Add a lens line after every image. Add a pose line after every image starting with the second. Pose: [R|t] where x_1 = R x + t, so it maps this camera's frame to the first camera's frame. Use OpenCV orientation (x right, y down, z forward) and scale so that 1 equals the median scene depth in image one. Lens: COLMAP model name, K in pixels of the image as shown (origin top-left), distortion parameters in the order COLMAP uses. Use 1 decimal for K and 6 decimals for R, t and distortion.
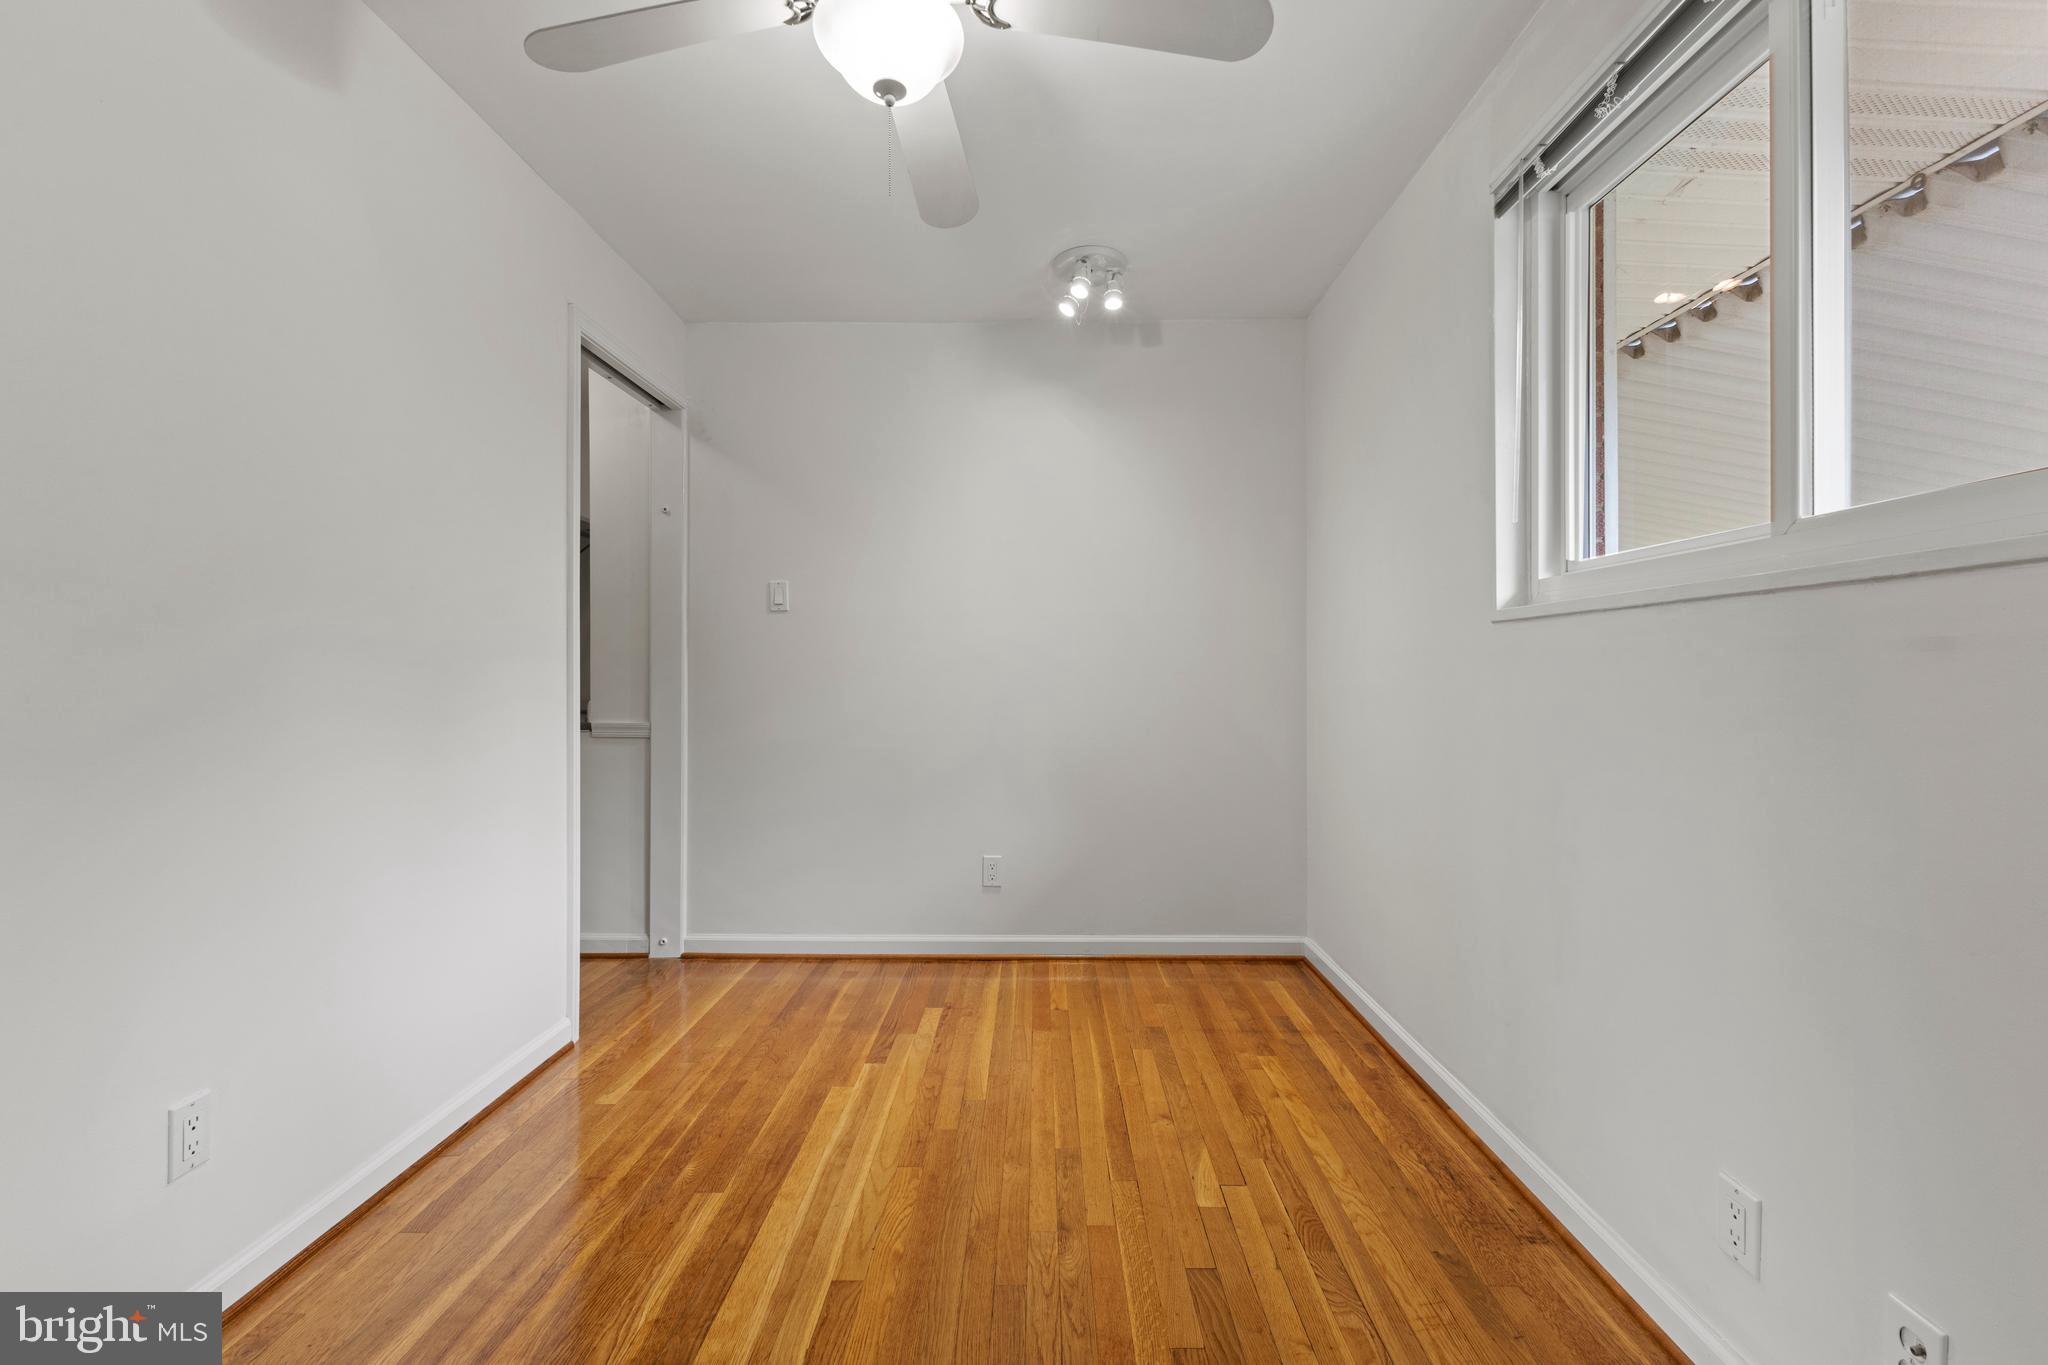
lens RADIAL K [[890.9, 0, 1022.8], [0, 890.9, 669.5], [0, 0, 1]] dist [0.005659, -0.001645]
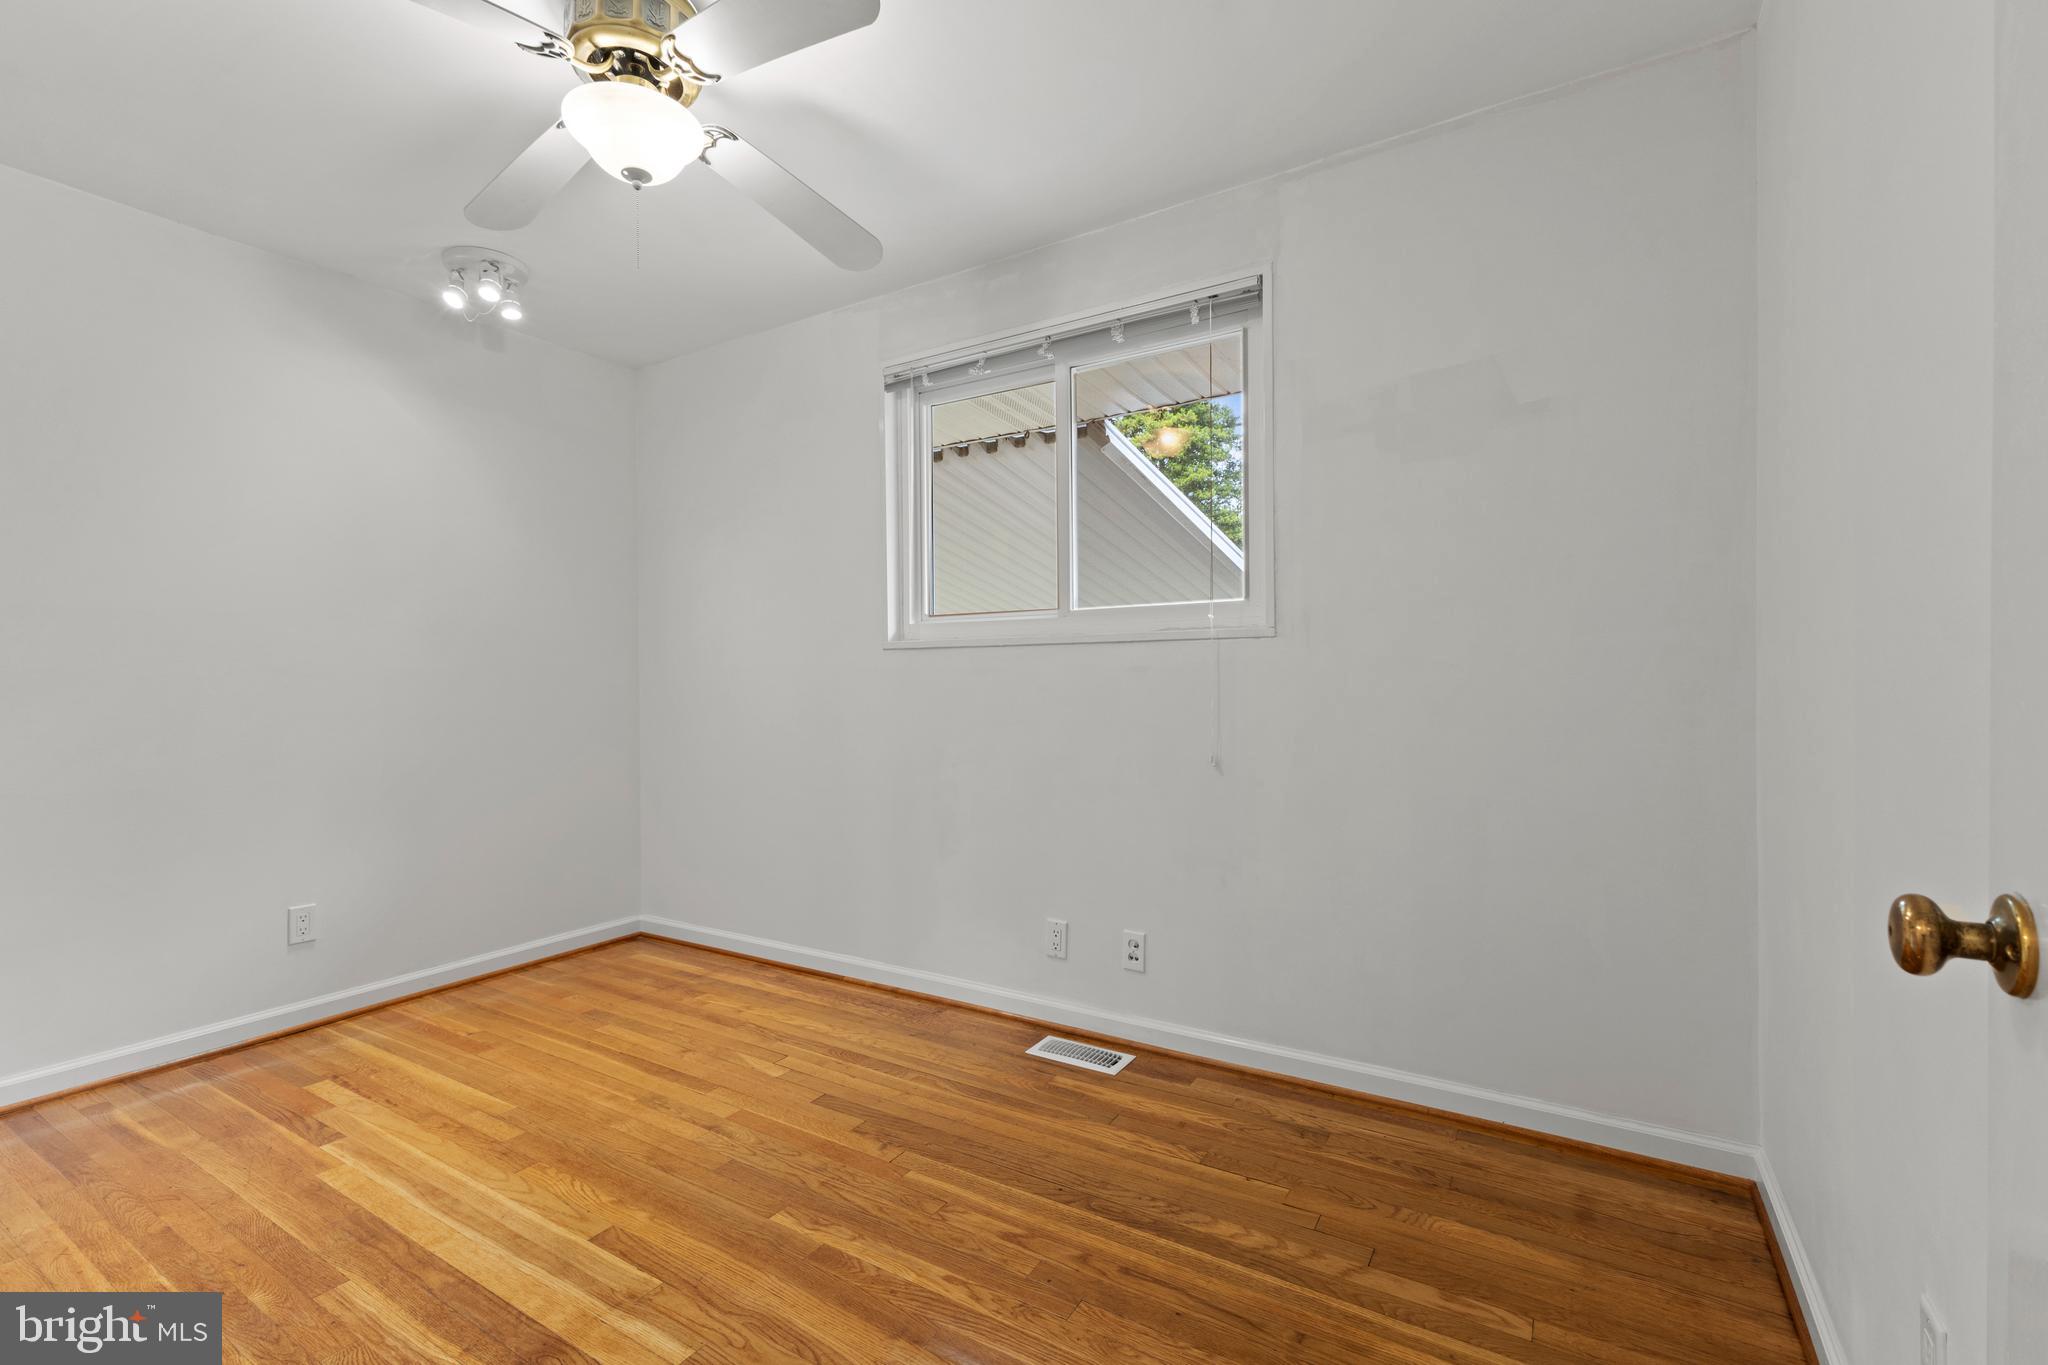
lens RADIAL K [[890.9, 0, 1043.1], [0, 890.9, 683.9], [0, 0, 1]] dist [0.005659, -0.001645]
pose [[0.500063, -0.006960, 0.865961, -0.599748], [0.001856, 0.999974, 0.006965, -0.002963], [-0.865987, -0.001876, 0.500063, -0.020595]]
